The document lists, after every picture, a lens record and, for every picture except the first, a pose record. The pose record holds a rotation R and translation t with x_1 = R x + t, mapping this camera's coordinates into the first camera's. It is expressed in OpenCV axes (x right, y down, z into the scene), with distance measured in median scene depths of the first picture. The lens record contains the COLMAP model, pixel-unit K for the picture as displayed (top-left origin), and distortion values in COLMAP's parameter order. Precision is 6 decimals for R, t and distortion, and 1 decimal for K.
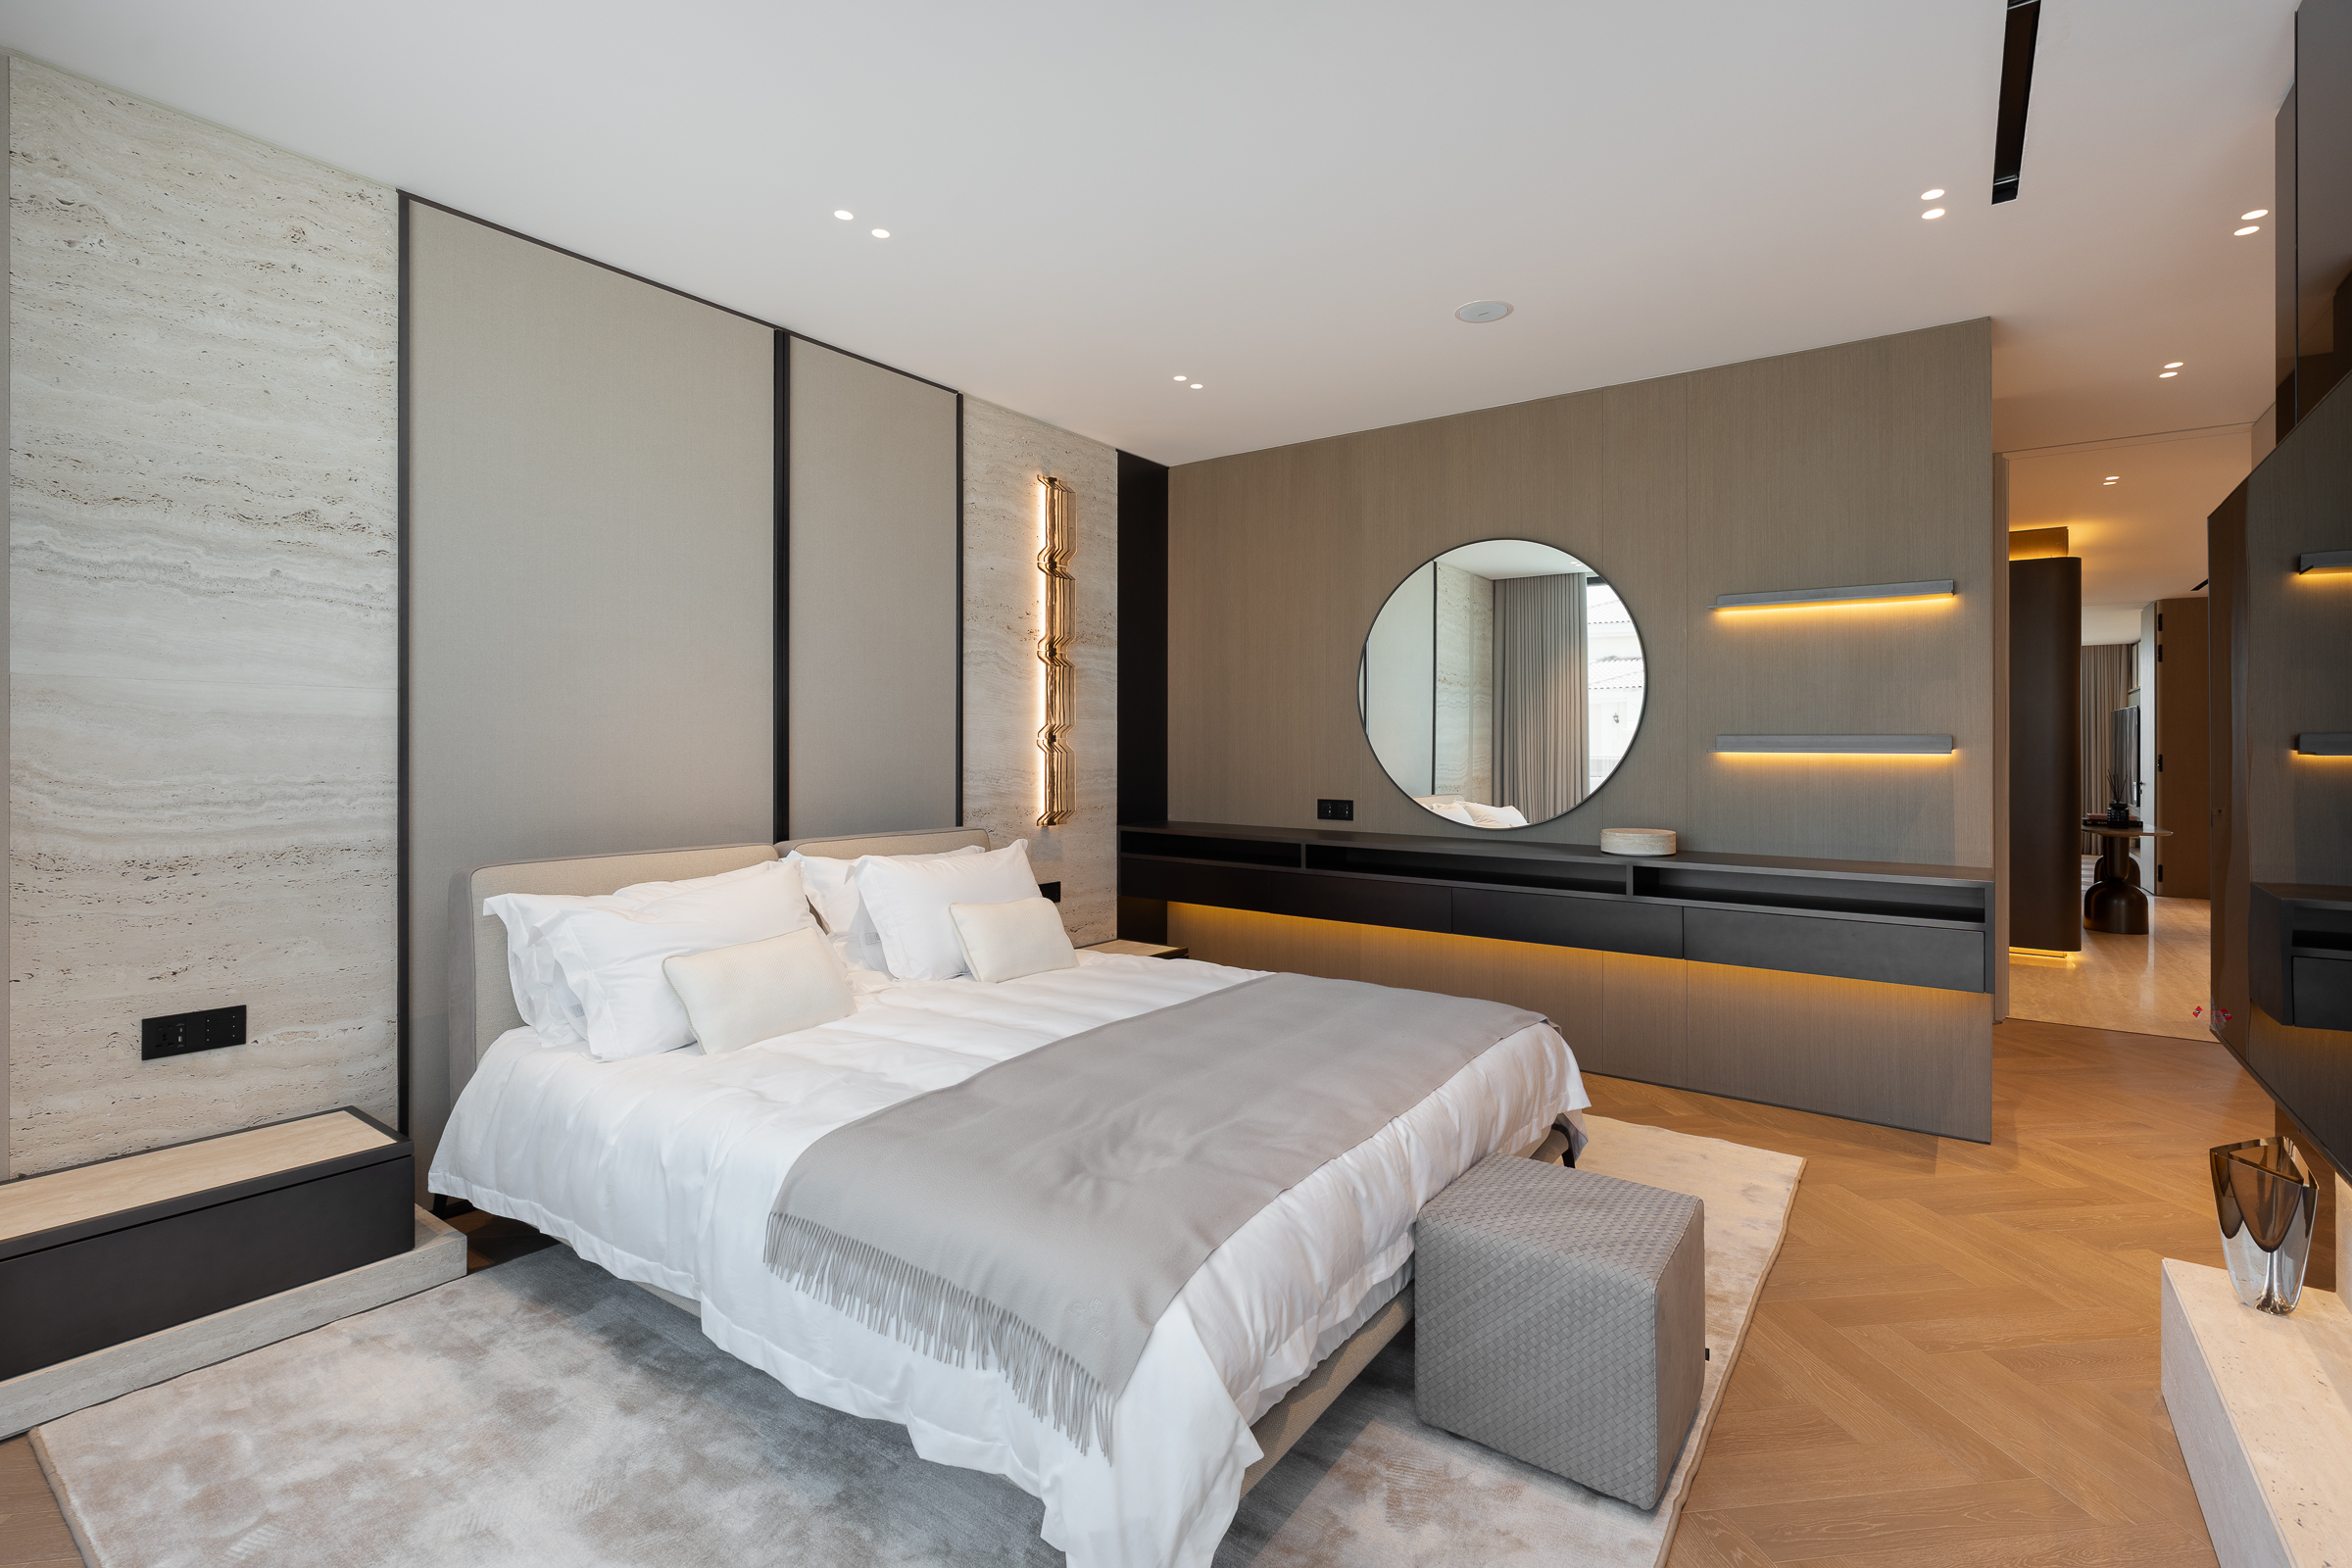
lens RADIAL K [[1070.8, 0, 1184.9], [0, 1070.8, 748.1], [0, 0, 1]] dist [-0.004387, 0.002196]
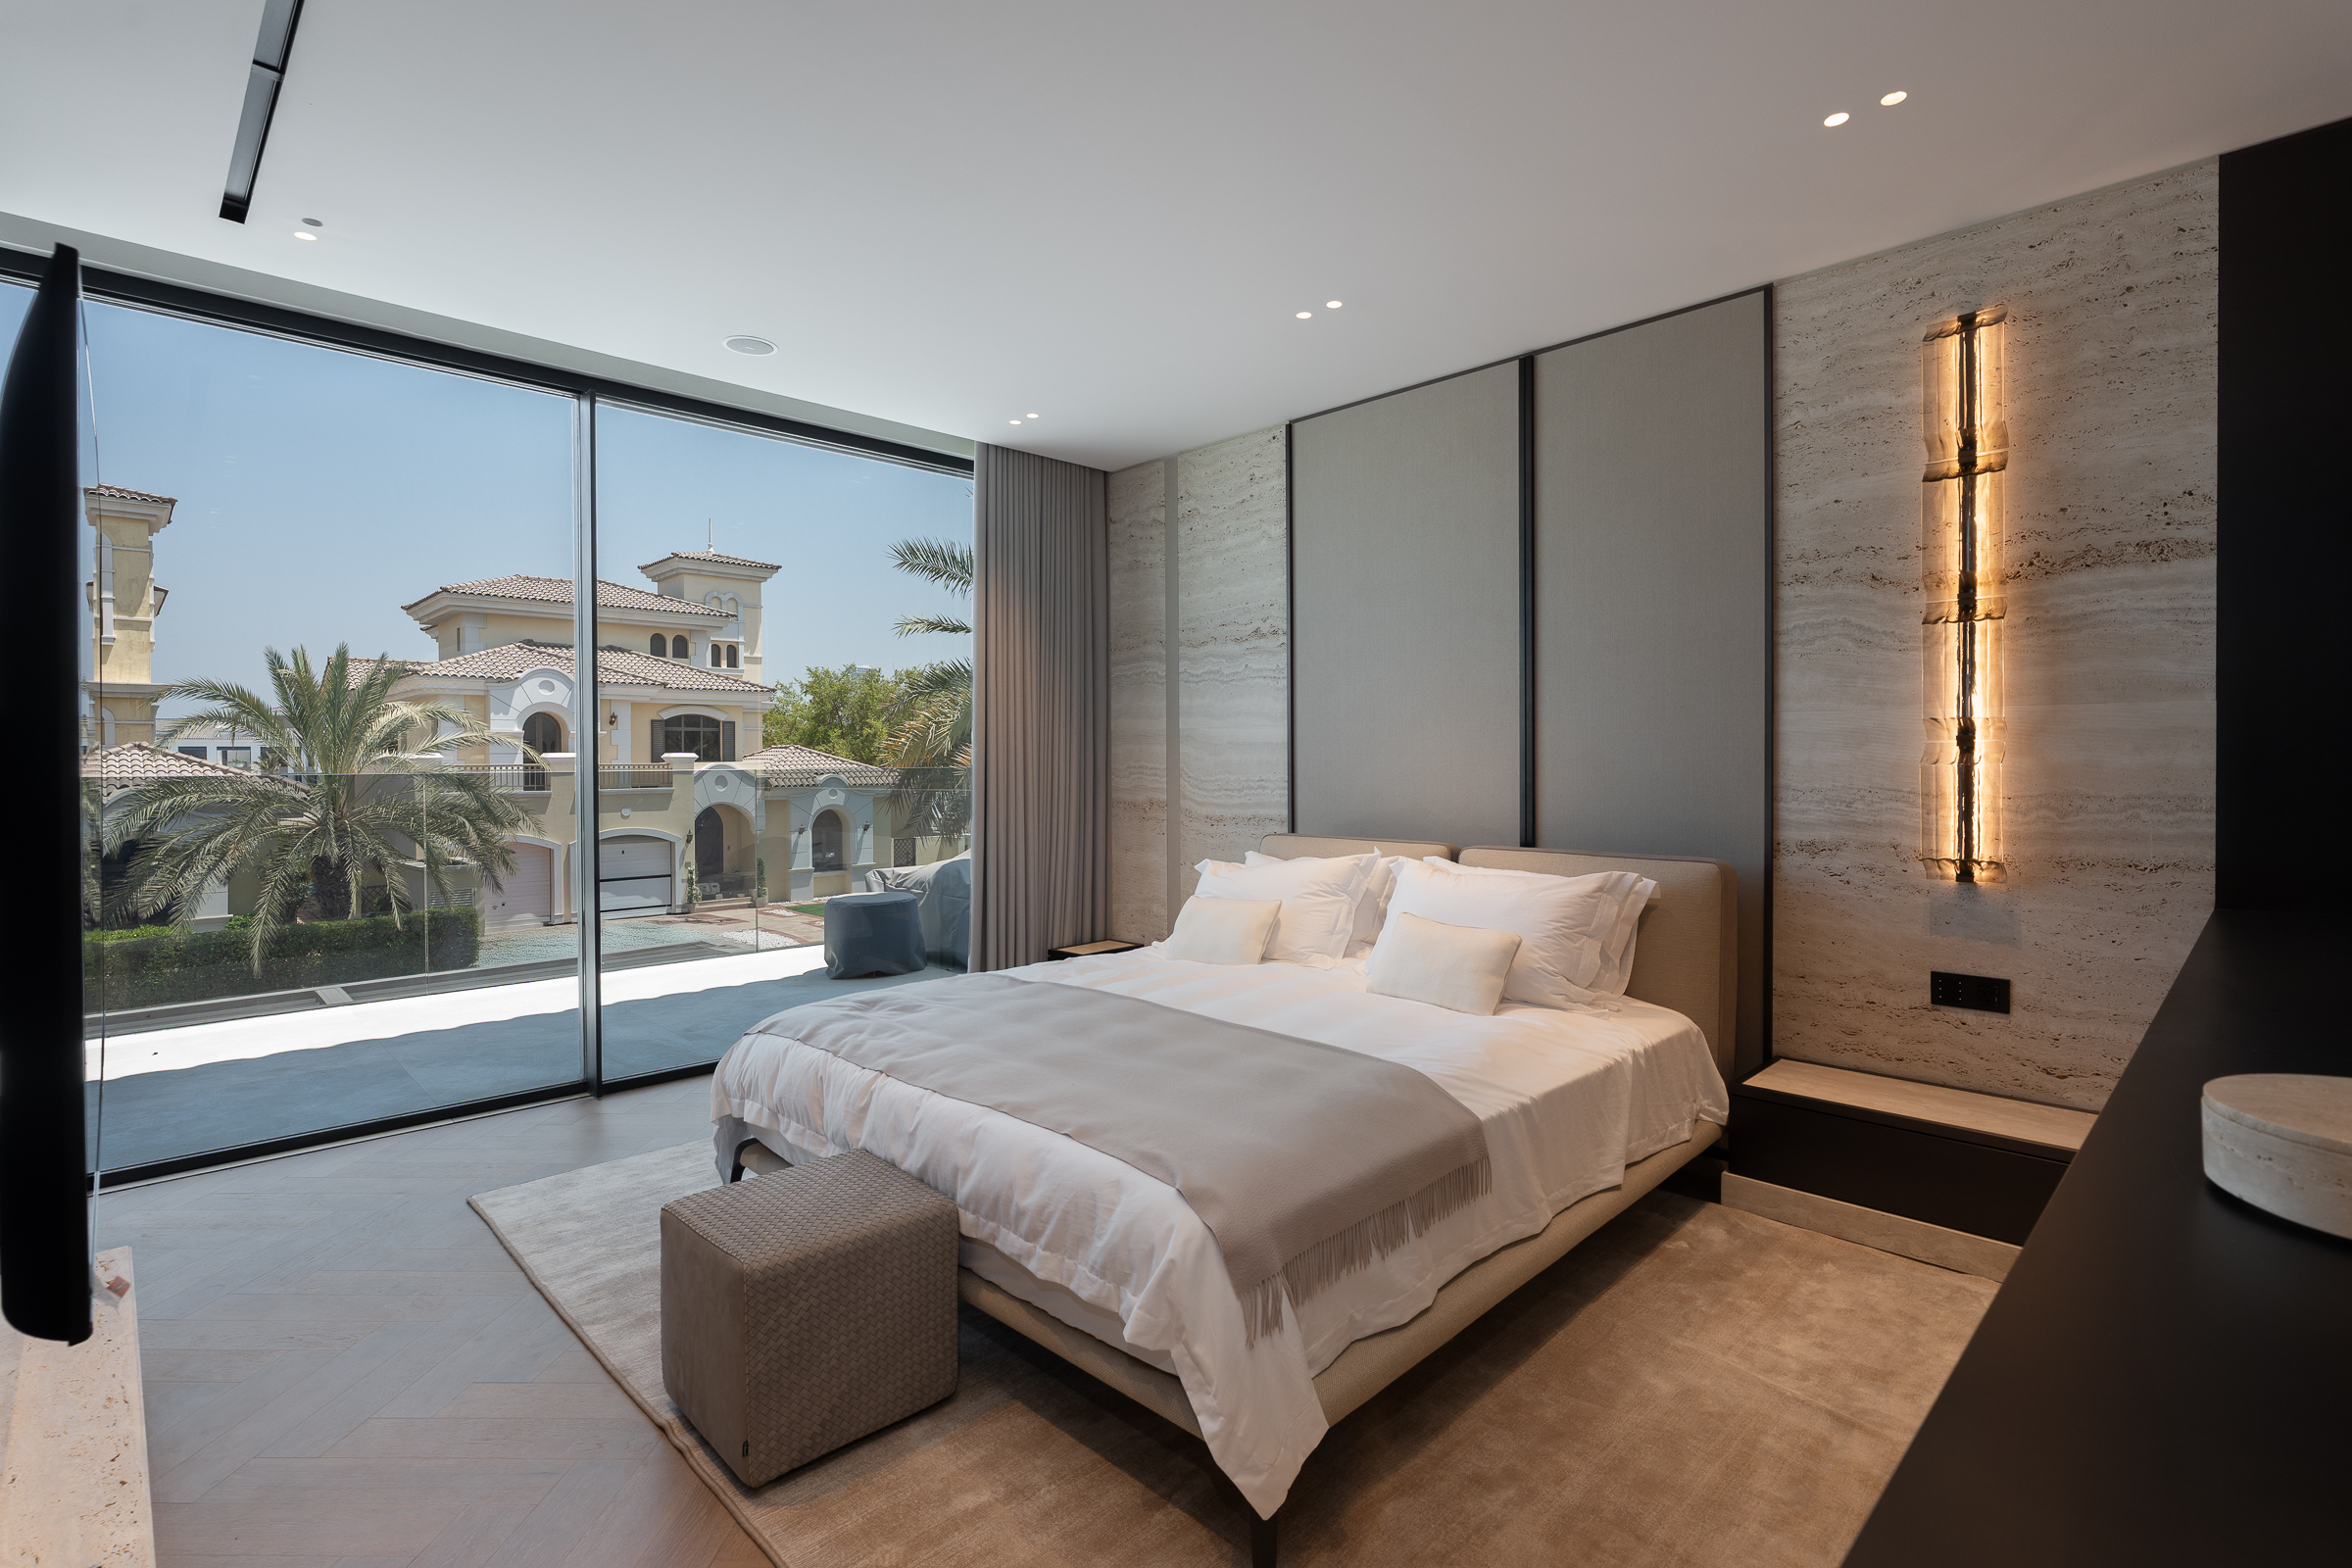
lens RADIAL K [[1070.8, 0, 1174.9], [0, 1070.8, 776.5], [0, 0, 1]] dist [-0.004387, 0.002196]
pose [[-0.156171, 0.014589, -0.987622, 0.695661], [0.006803, 0.999883, 0.013694, 0.000031], [0.987707, -0.004580, -0.156252, 0.812320]]
